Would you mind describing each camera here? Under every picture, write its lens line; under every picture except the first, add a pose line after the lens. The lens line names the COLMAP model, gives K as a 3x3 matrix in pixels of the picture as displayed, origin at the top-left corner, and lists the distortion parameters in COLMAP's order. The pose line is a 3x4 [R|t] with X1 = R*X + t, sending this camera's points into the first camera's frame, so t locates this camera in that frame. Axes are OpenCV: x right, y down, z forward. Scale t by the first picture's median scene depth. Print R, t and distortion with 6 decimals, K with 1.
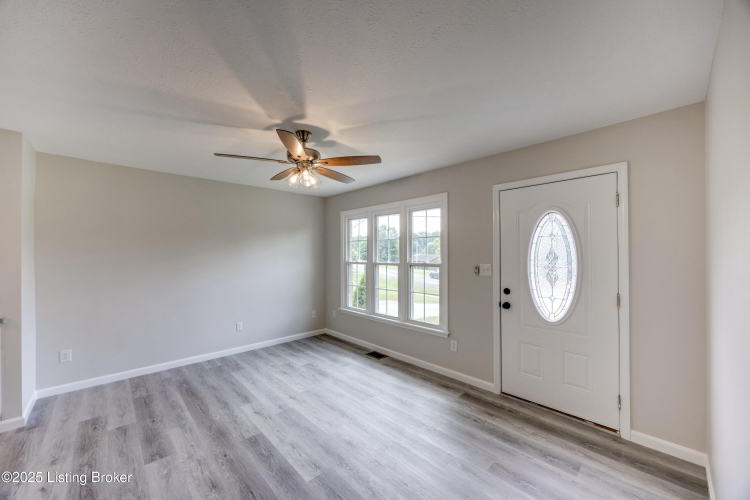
lens RADIAL K [[286.3, 0, 375.5], [0, 286.3, 254.4], [0, 0, 1]] dist [-0.000019, 0.000404]
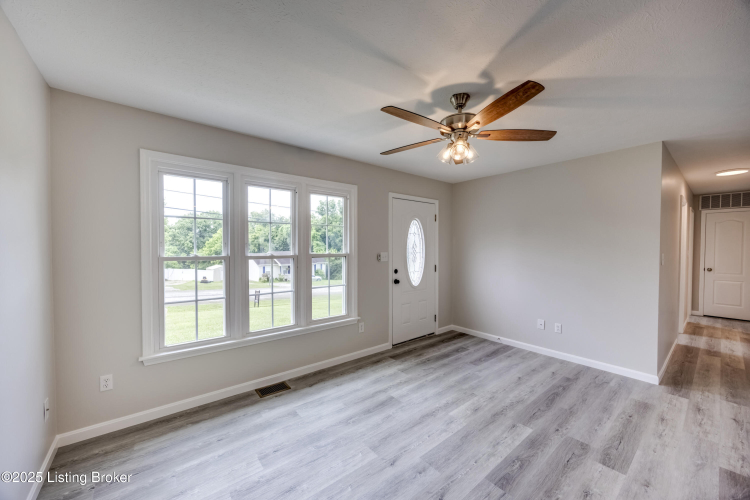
lens RADIAL K [[286.3, 0, 377.0], [0, 286.3, 252.0], [0, 0, 1]] dist [-0.000019, 0.000404]
pose [[0.068369, -0.016298, 0.997527, -0.879103], [-0.006042, 0.999841, 0.016750, 0.011633], [-0.997642, -0.007172, 0.068260, 0.936183]]
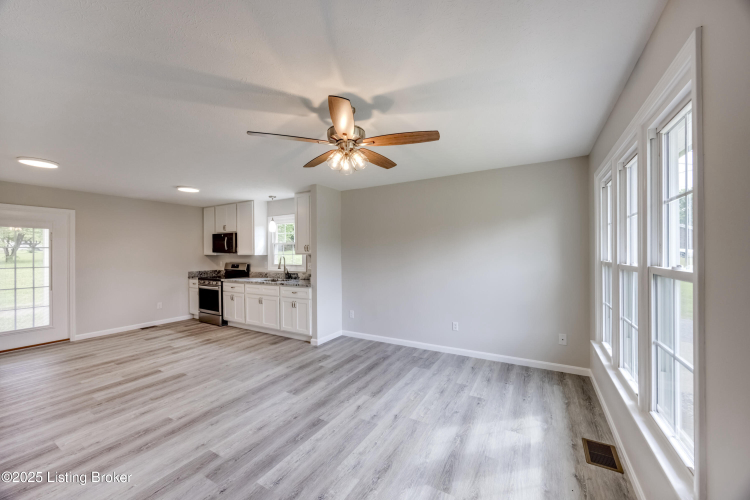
lens RADIAL K [[286.3, 0, 373.3], [0, 286.3, 253.4], [0, 0, 1]] dist [-0.000019, 0.000404]
pose [[0.275947, 0.003475, -0.961166, 0.480625], [0.010144, 0.999927, 0.006527, 0.005712], [0.961119, -0.011552, 0.275892, 0.662788]]
